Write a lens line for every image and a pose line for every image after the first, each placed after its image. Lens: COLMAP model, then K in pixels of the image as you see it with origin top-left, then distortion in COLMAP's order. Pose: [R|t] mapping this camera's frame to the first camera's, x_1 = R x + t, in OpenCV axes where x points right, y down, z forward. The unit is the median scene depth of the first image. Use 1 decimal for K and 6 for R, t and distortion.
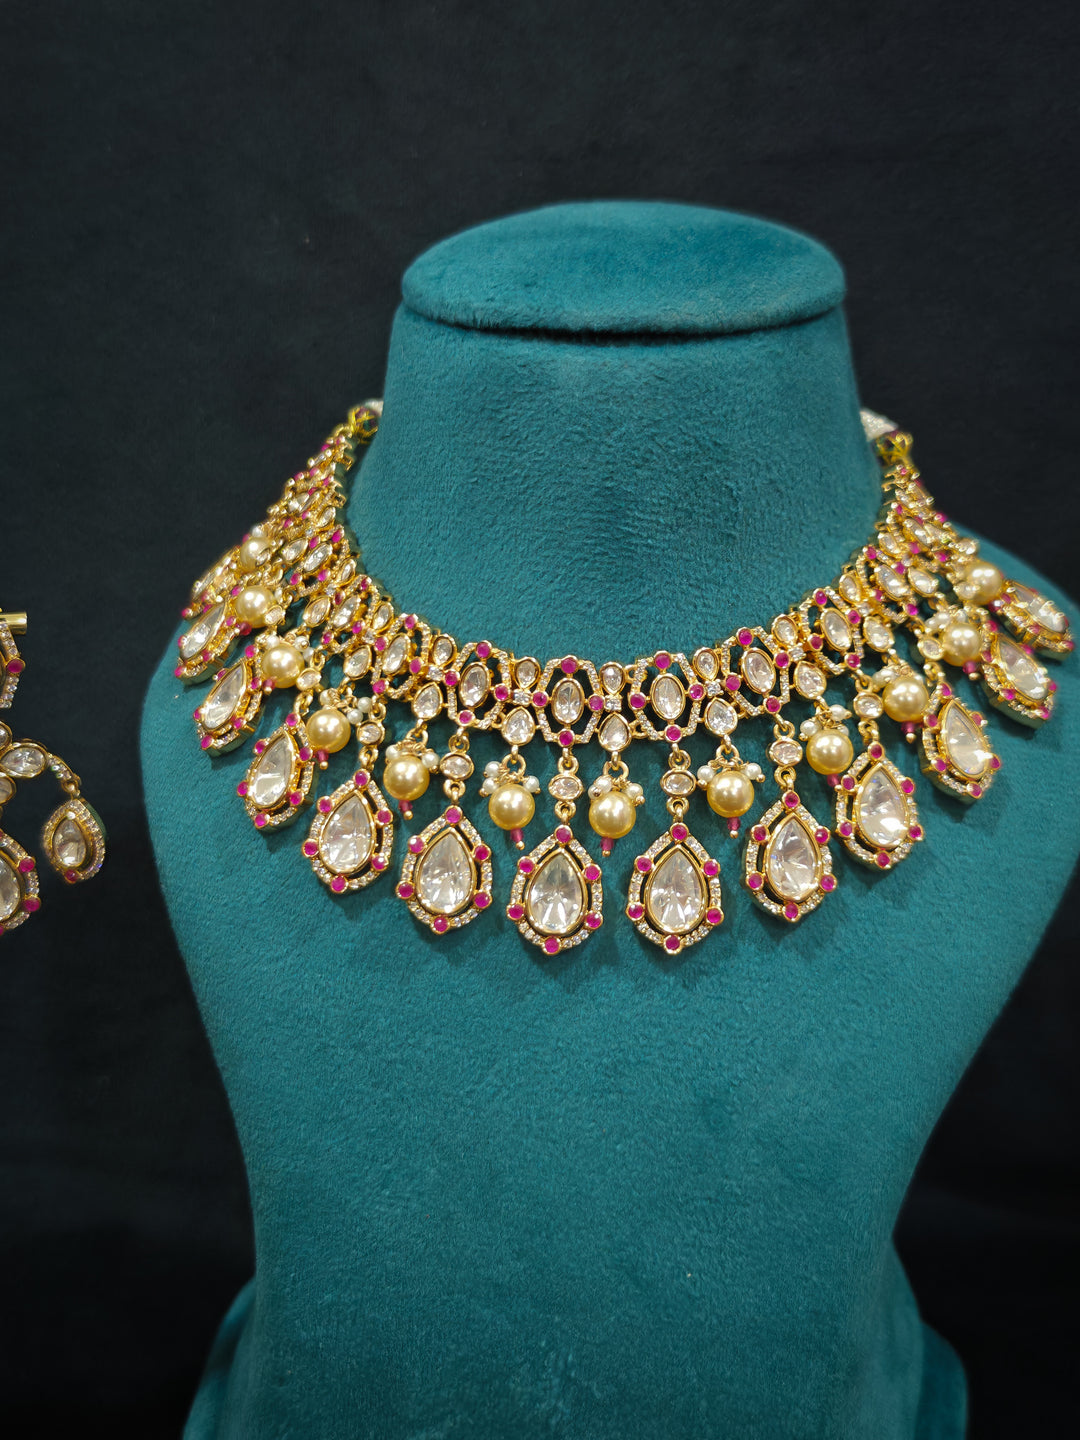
lens RADIAL K [[1666.6, 0, 521.8], [0, 1666.6, 712.2], [0, 0, 1]] dist [0.191299, -0.771948]
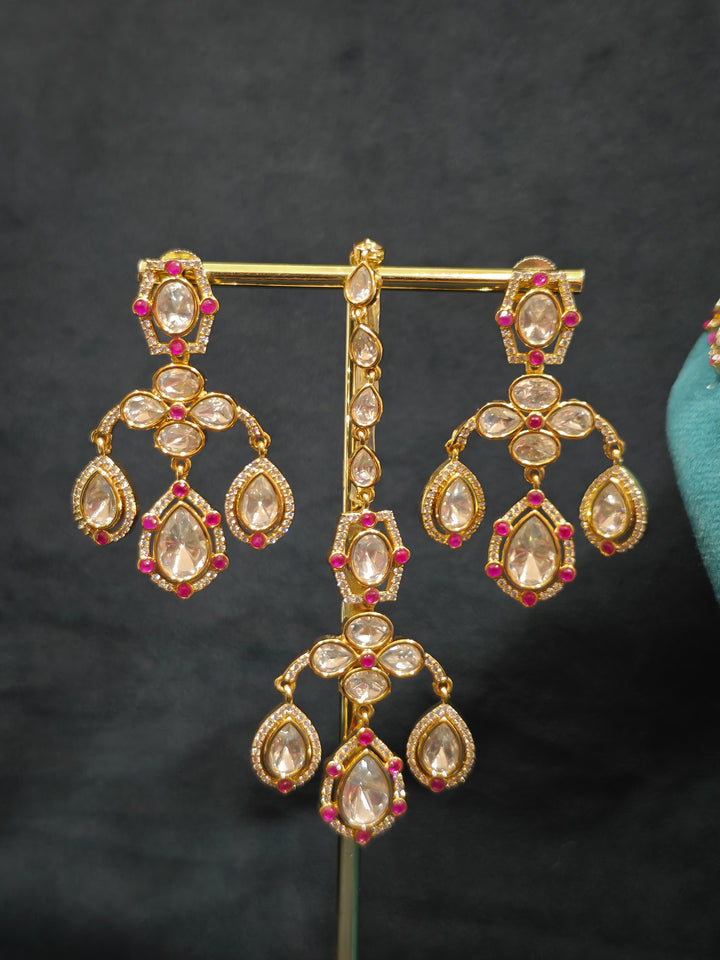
lens RADIAL K [[1129.8, 0, 360.0], [0, 1129.8, 480.0], [0, 0, 1]] dist [0.190759, -0.812833]
pose [[0.950710, 0.008210, -0.309974, -0.219176], [-0.064018, 0.983310, -0.170304, 0.198389], [0.303402, 0.181753, 0.935368, 0.360837]]
